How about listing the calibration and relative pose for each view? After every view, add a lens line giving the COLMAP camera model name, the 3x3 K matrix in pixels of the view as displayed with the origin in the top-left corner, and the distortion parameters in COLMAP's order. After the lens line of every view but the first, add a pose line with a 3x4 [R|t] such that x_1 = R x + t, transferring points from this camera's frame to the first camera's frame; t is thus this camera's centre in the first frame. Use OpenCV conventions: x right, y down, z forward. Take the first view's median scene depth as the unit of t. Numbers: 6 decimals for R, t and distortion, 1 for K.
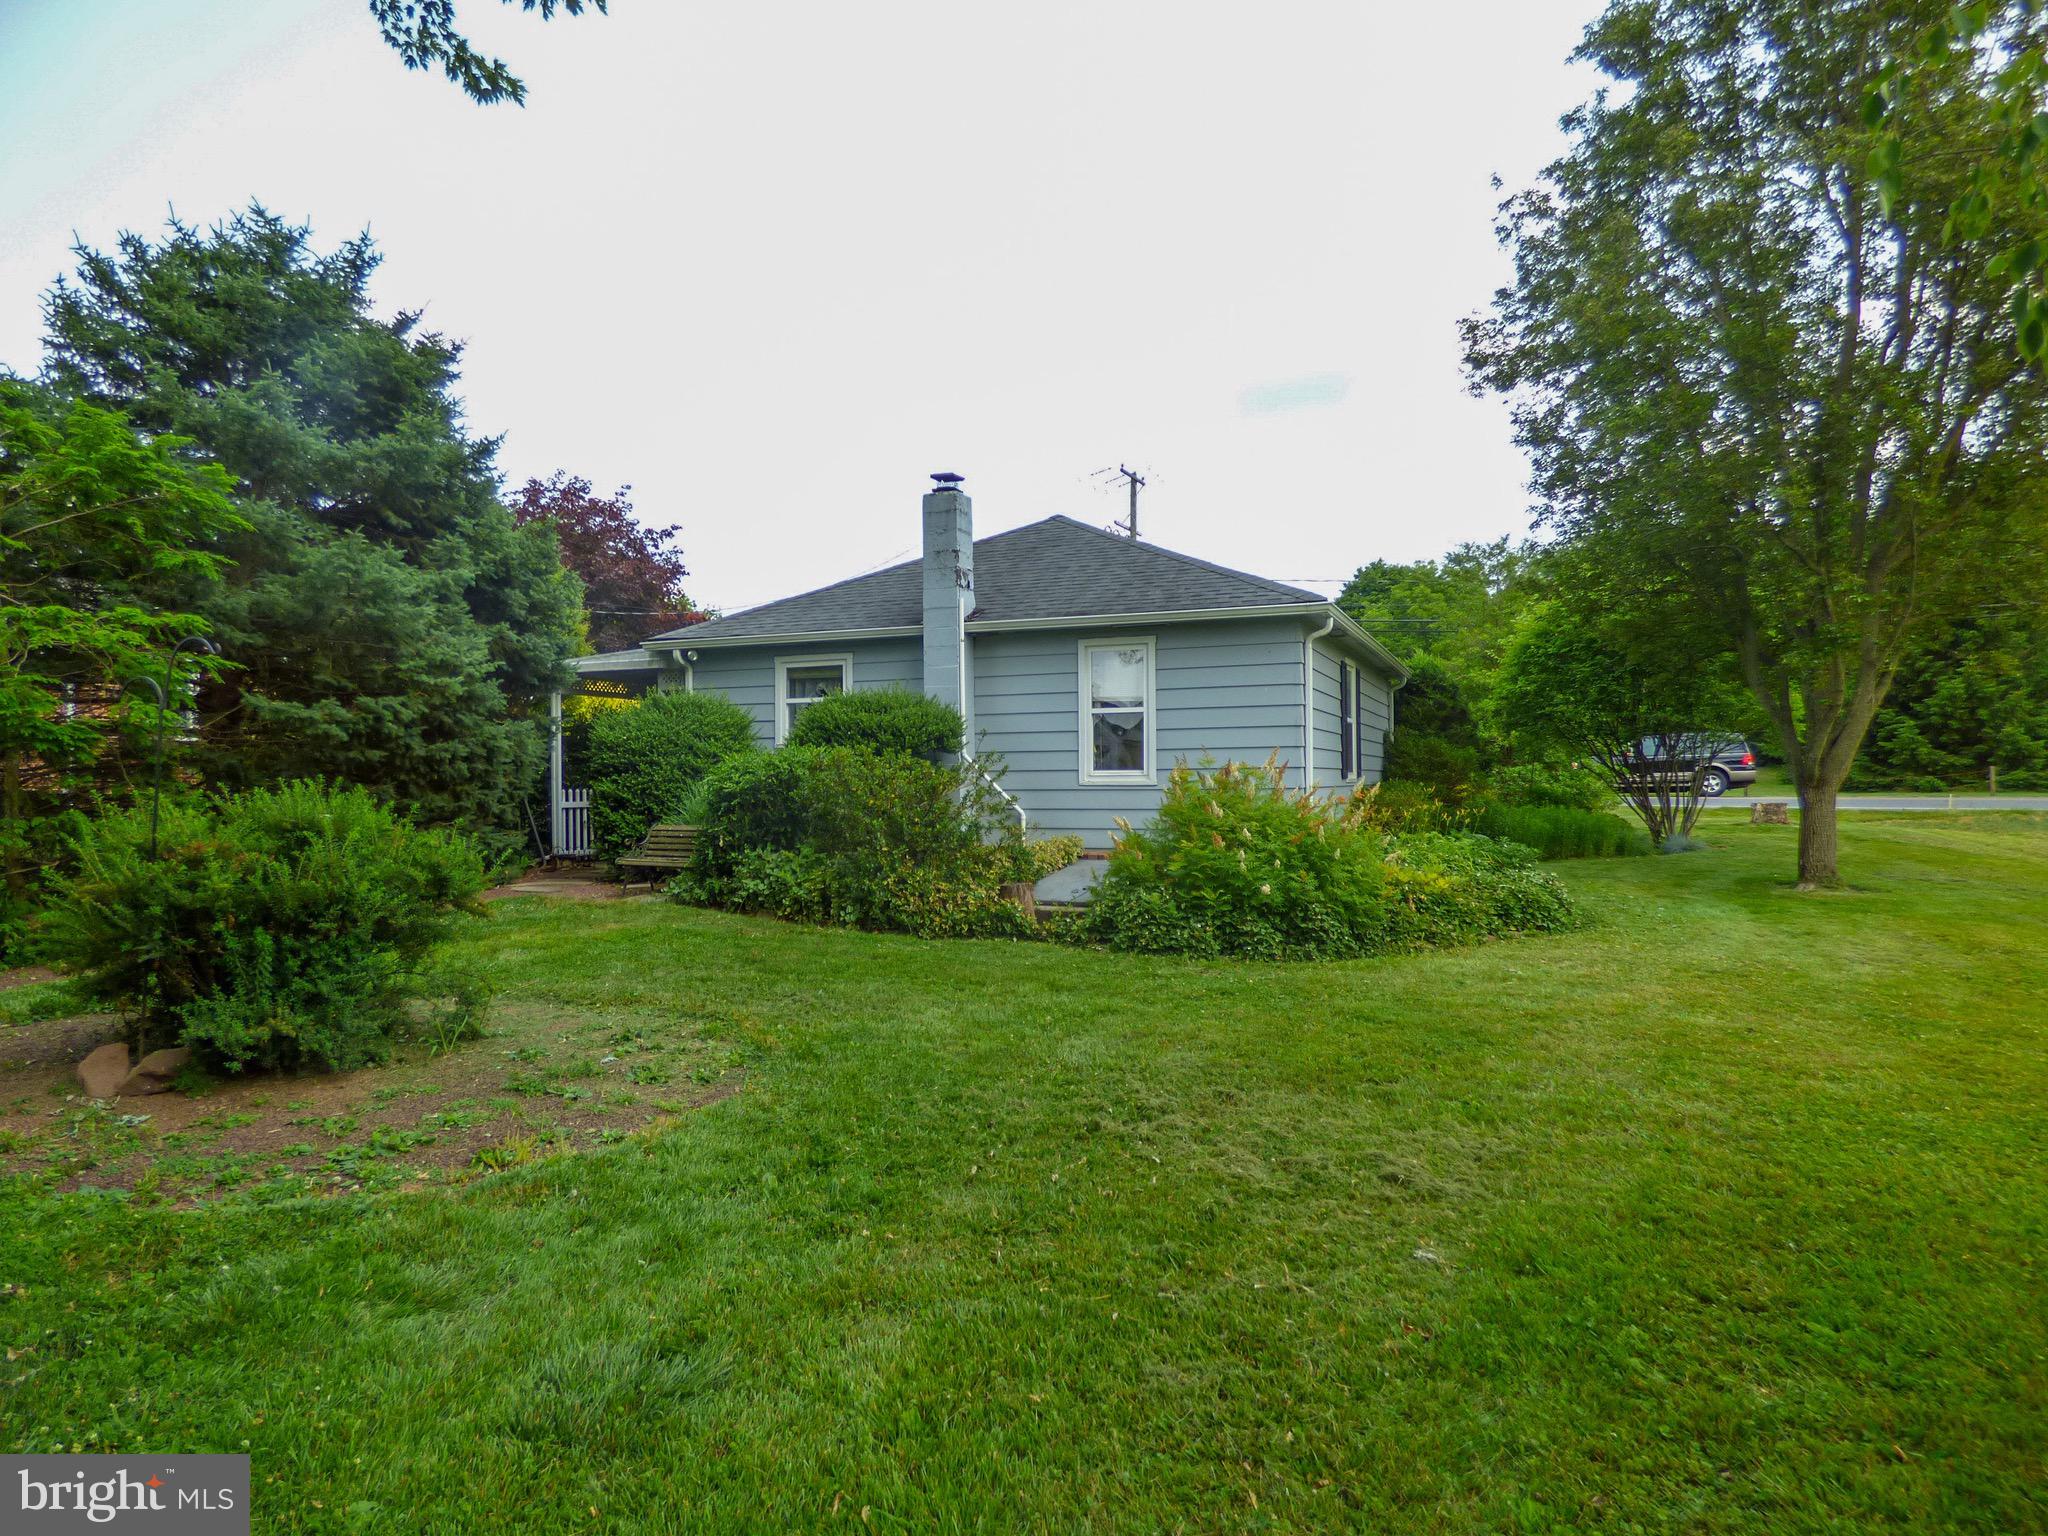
lens RADIAL K [[1230.7, 0, 1016.3], [0, 1230.7, 766.6], [0, 0, 1]] dist [-0.011541, 0.000755]
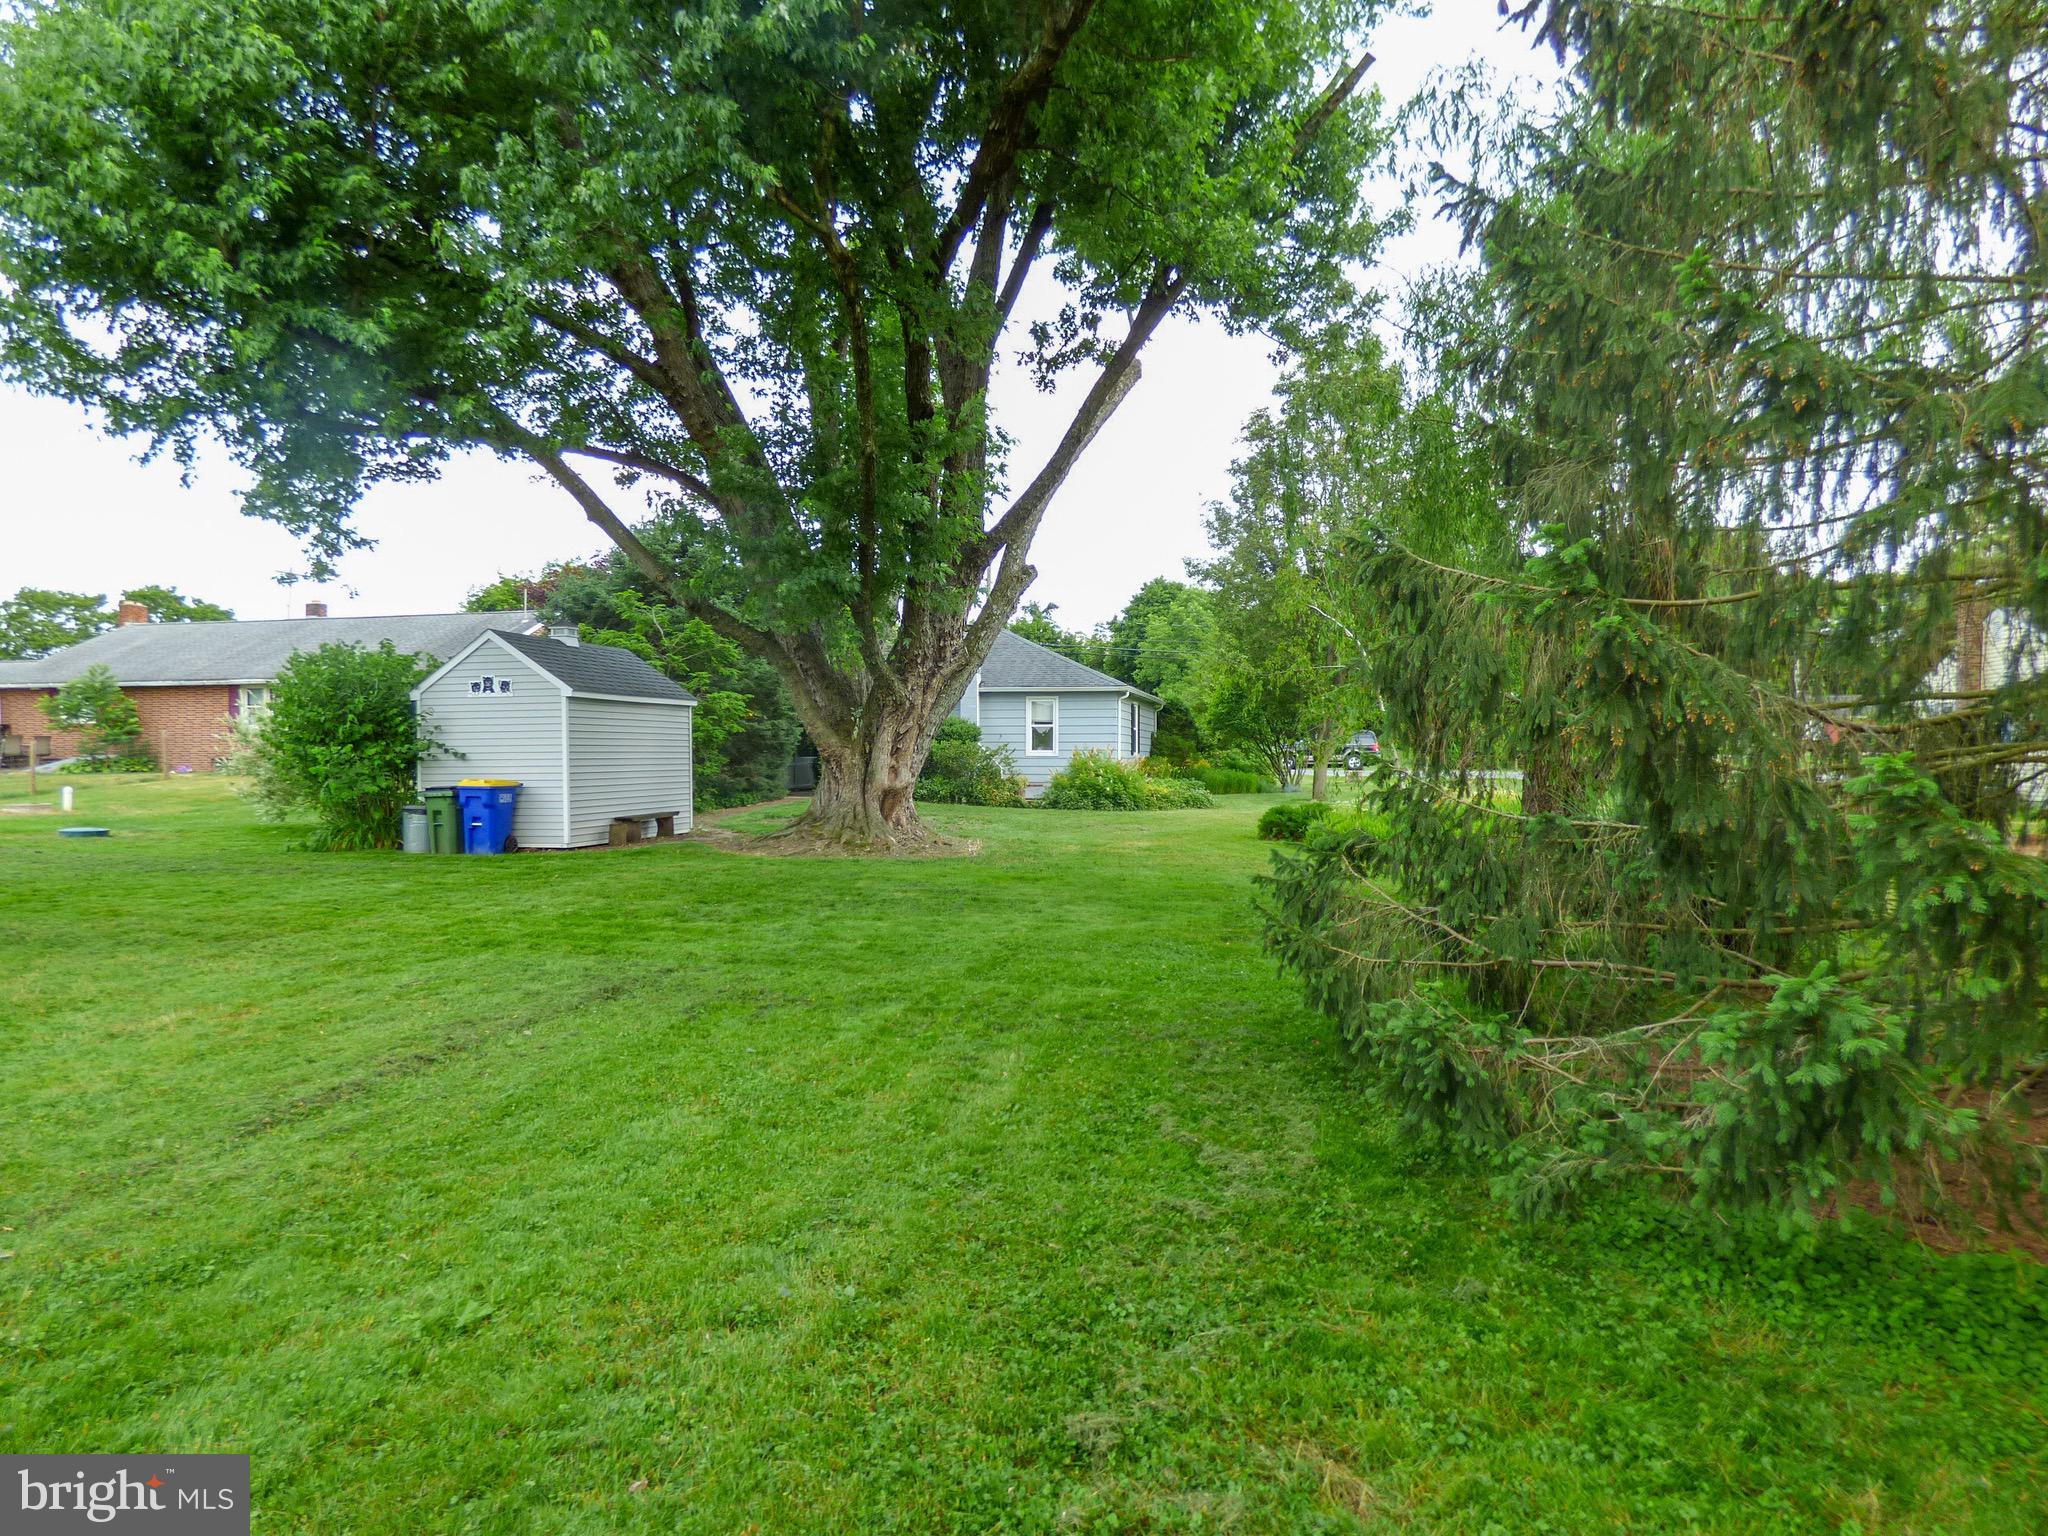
lens RADIAL K [[1230.7, 0, 1016.3], [0, 1230.7, 766.6], [0, 0, 1]] dist [-0.011541, 0.000755]
pose [[0.985803, 0.007862, 0.167722, -0.371794], [-0.010794, 0.999804, 0.016574, -0.004074], [-0.167559, -0.018149, 0.985695, -1.377490]]
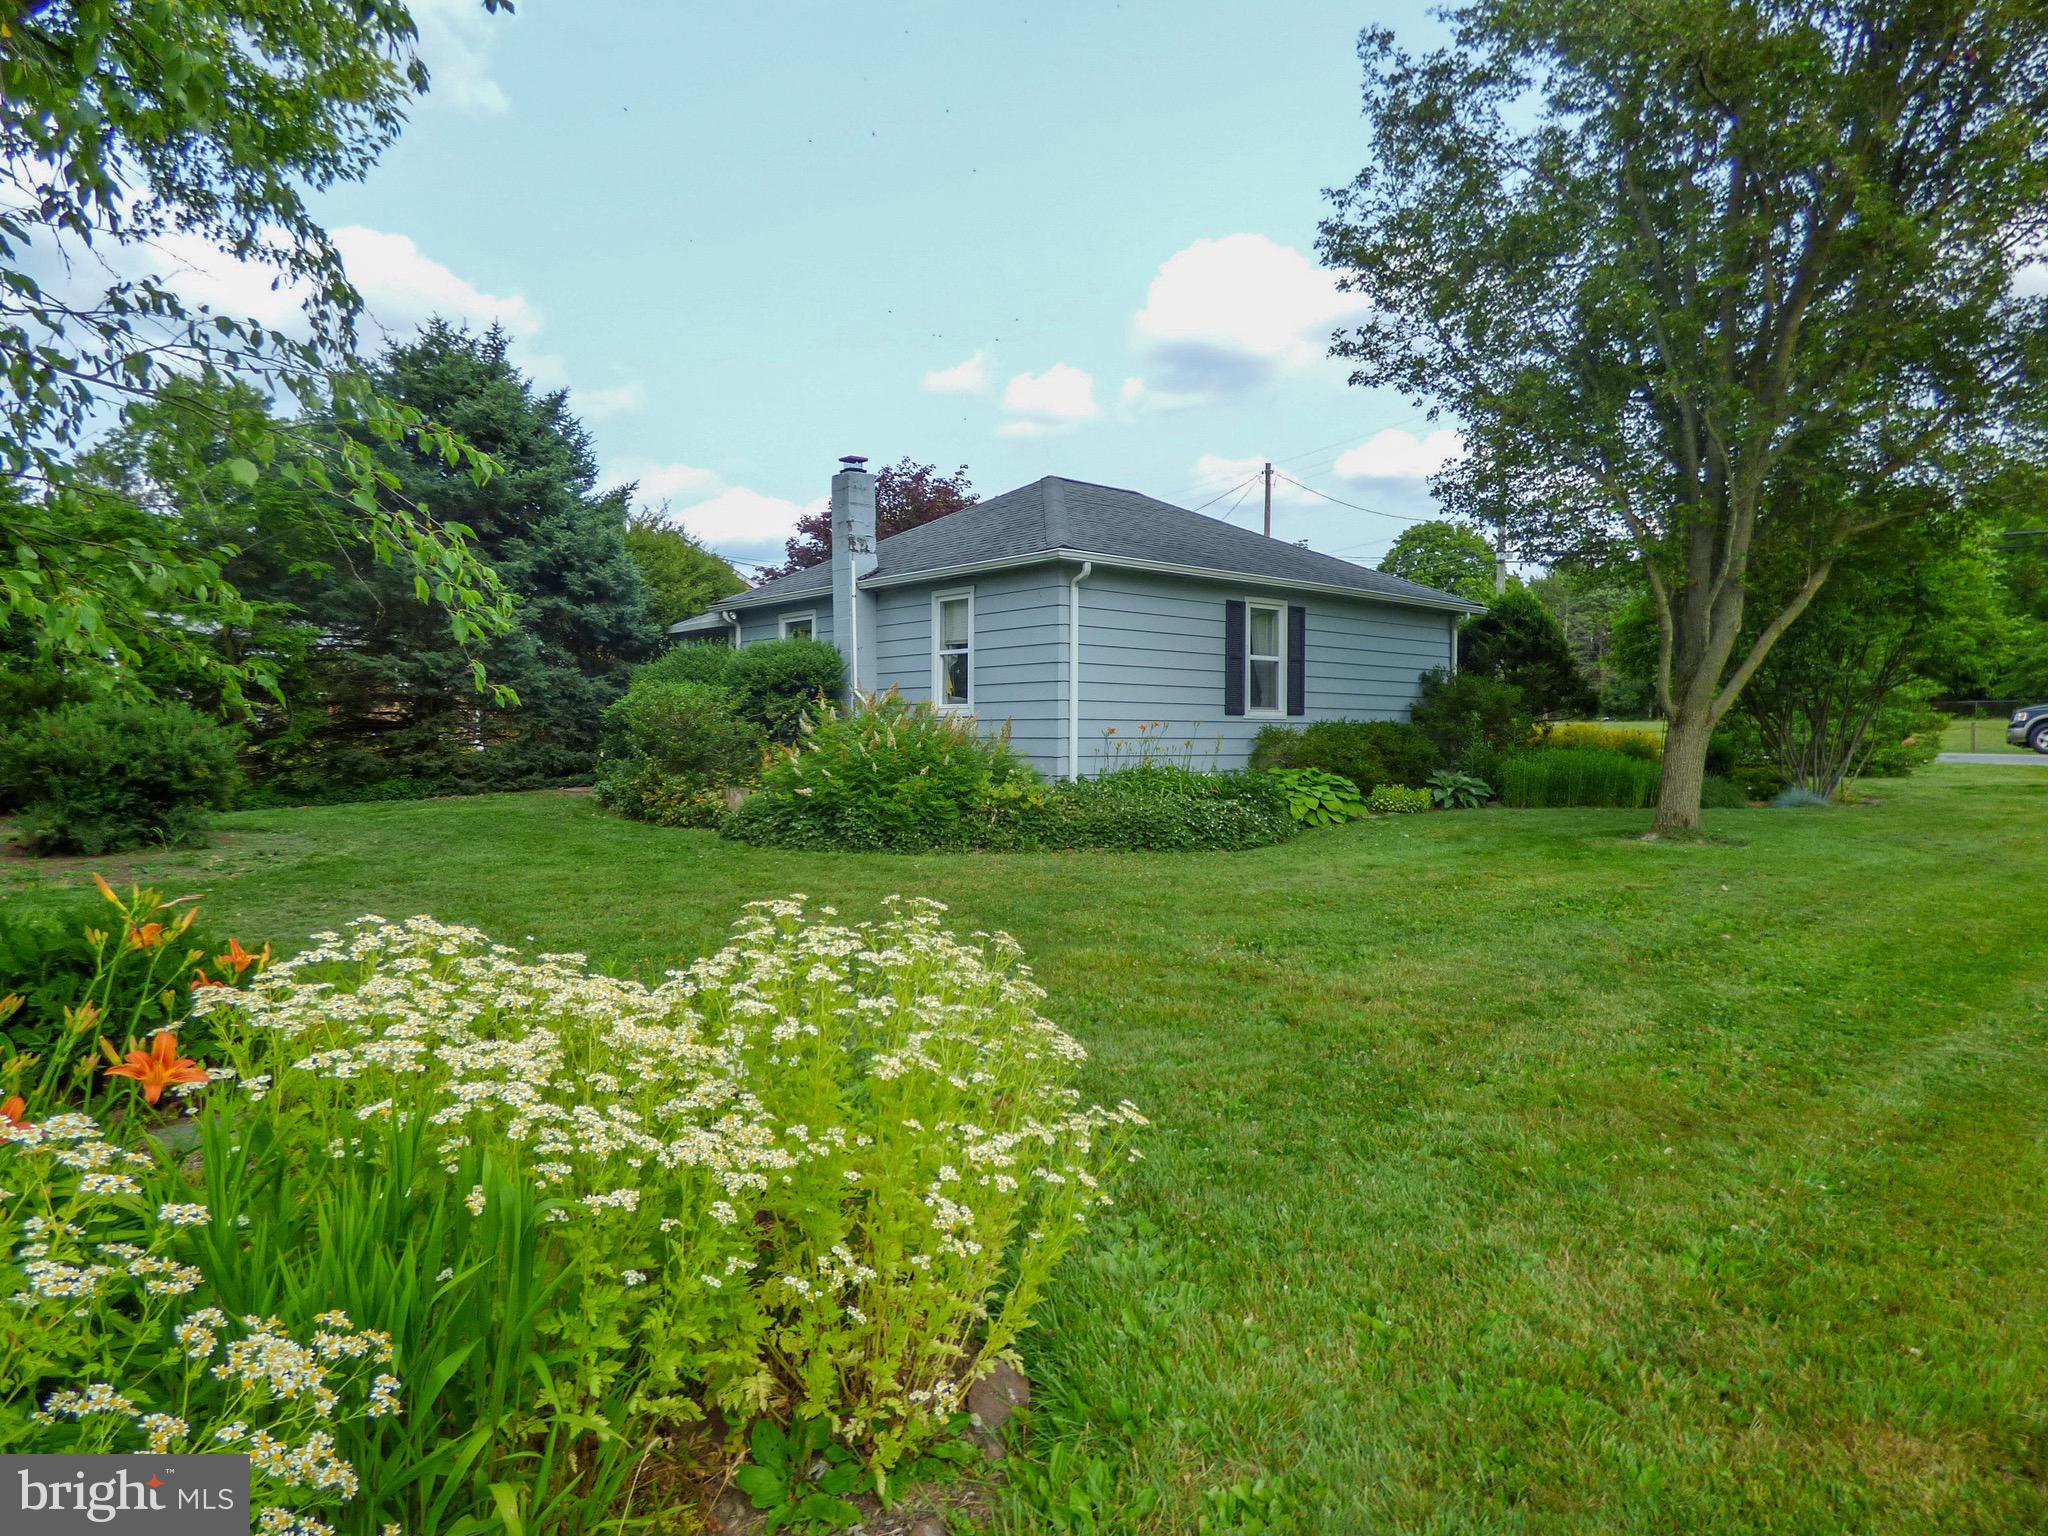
lens RADIAL K [[1230.7, 0, 1016.3], [0, 1230.7, 766.6], [0, 0, 1]] dist [-0.011541, 0.000755]
pose [[0.888958, 0.022724, -0.457424, 0.656952], [-0.006700, 0.999307, 0.036623, 0.018558], [0.457939, -0.029492, 0.888494, 0.003821]]
